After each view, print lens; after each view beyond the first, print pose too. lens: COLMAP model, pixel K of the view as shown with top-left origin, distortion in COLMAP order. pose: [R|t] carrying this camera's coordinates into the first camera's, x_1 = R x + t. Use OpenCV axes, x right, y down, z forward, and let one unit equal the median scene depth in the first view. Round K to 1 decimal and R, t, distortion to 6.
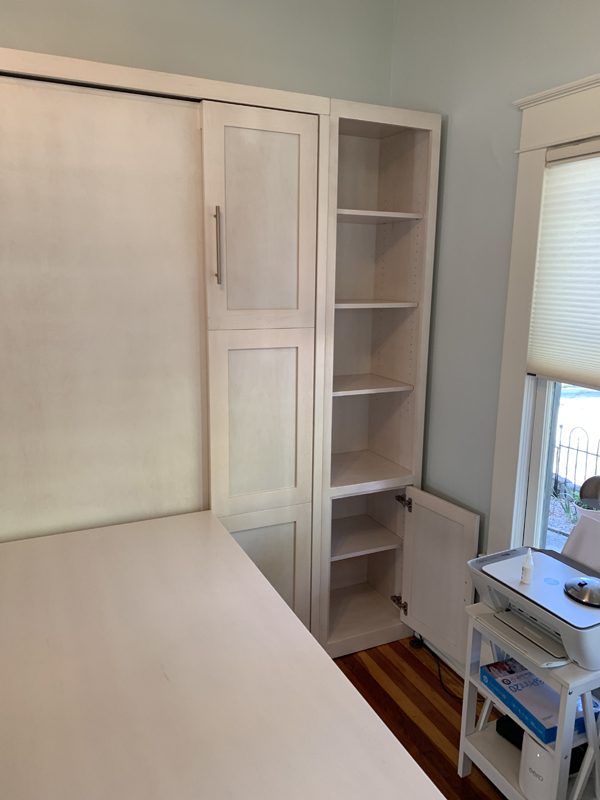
lens RADIAL K [[608.9, 0, 300.8], [0, 608.9, 397.9], [0, 0, 1]] dist [0.042487, -0.045684]
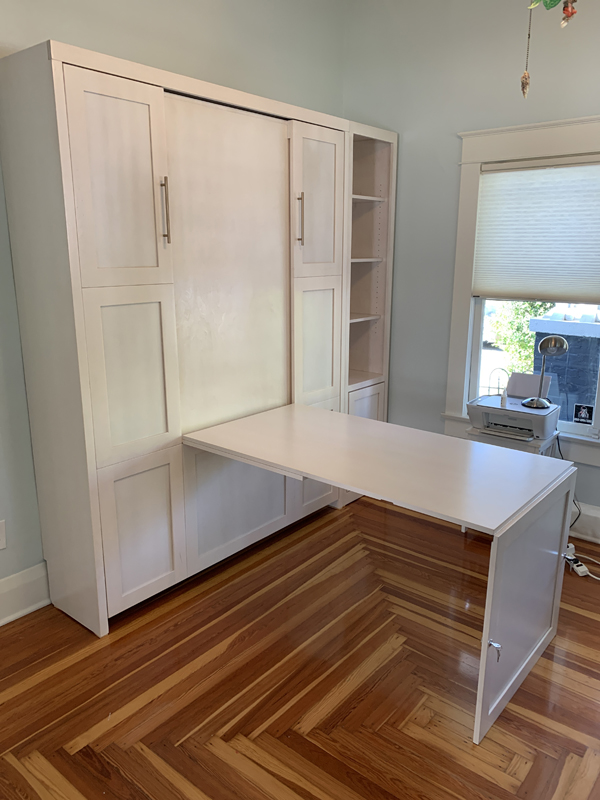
lens RADIAL K [[608.9, 0, 301.5], [0, 608.9, 403.6], [0, 0, 1]] dist [0.042487, -0.045684]
pose [[0.905134, -0.117737, 0.408497, -0.710101], [0.097500, 0.992764, 0.070098, 0.081987], [-0.413794, -0.023619, 0.910064, -0.322123]]
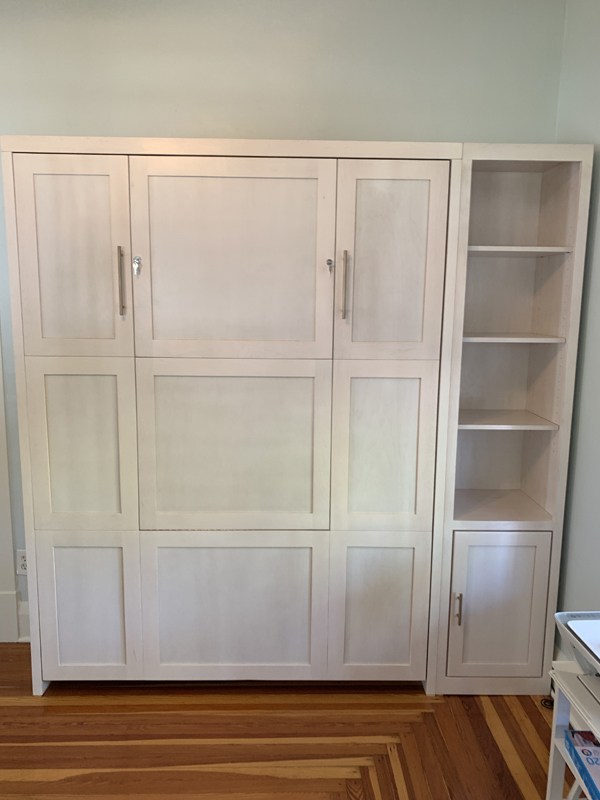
lens RADIAL K [[608.9, 0, 296.3], [0, 608.9, 394.0], [0, 0, 1]] dist [0.042487, -0.045684]
pose [[0.911758, 0.061564, -0.406088, 0.223079], [-0.081616, 0.996143, -0.032227, -0.005680], [0.402538, 0.062526, 0.913266, -0.038277]]
